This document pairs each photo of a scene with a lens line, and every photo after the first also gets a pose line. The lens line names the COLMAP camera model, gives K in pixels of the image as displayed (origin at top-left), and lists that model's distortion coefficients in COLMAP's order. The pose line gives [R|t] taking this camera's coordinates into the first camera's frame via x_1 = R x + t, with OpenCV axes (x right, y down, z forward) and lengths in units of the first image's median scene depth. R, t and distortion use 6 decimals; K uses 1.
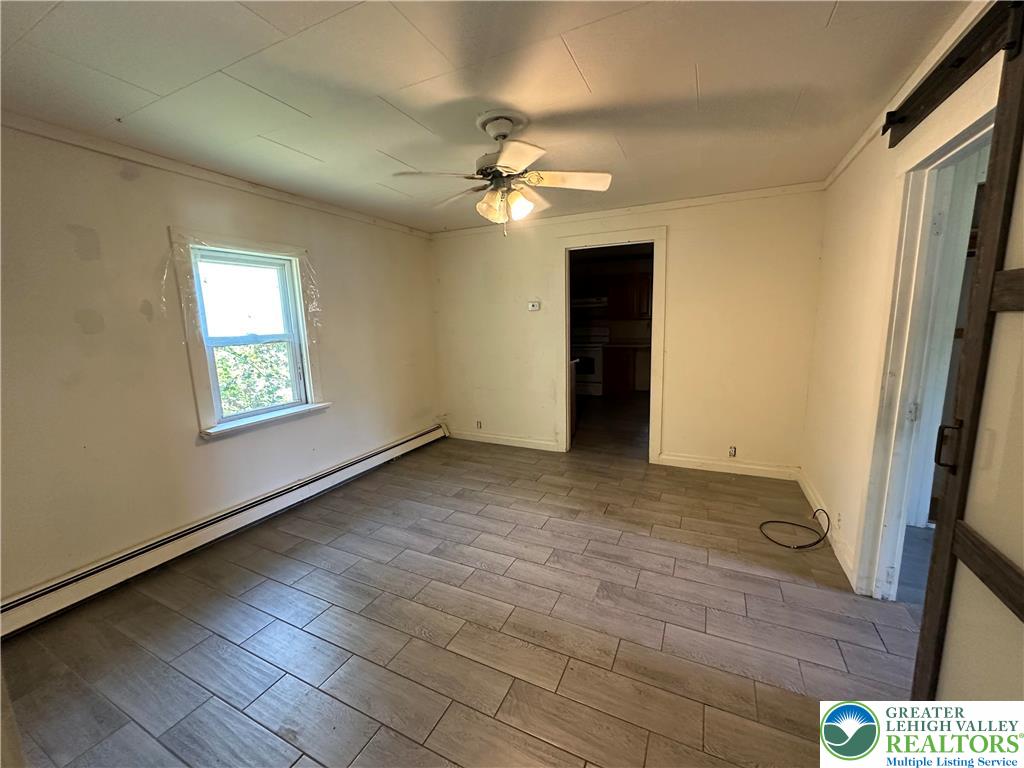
lens RADIAL K [[408.9, 0, 512.0], [0, 408.9, 384.0], [0, 0, 1]] dist [0.000458, -0.000308]
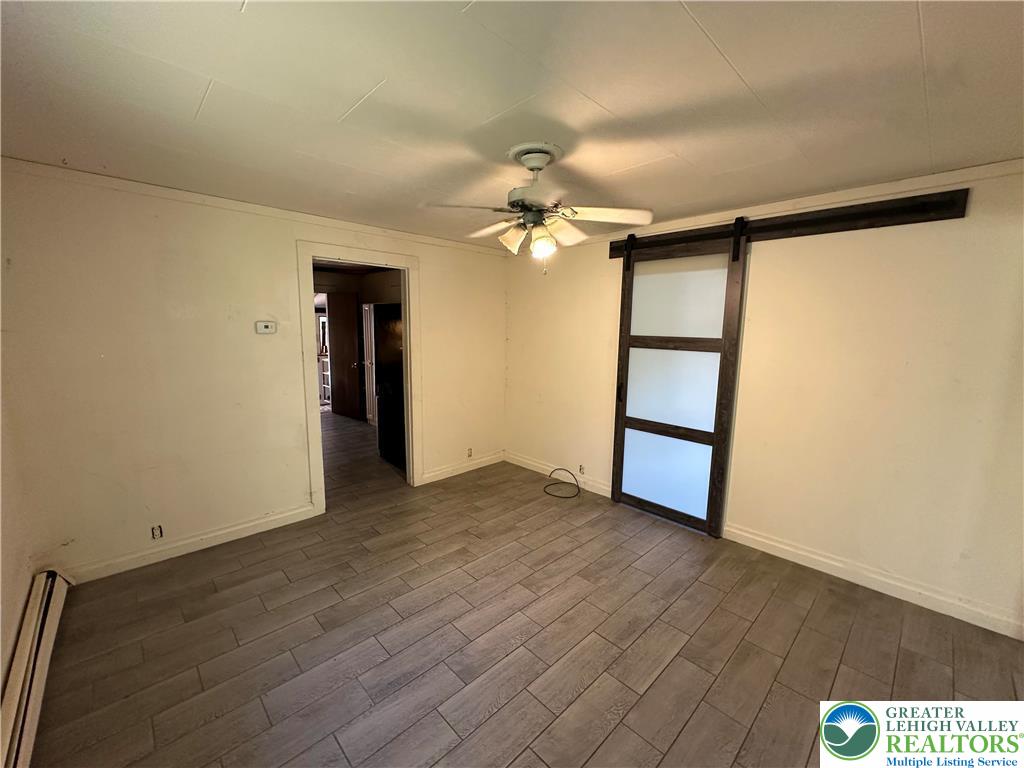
lens RADIAL K [[417.3, 0, 512.0], [0, 417.3, 384.0], [0, 0, 1]] dist [0.001262, -0.000139]
pose [[0.340514, -0.102401, 0.934646, -0.660167], [0.124493, 0.990210, 0.063133, -0.118531], [-0.931961, 0.094859, 0.349929, 0.502029]]
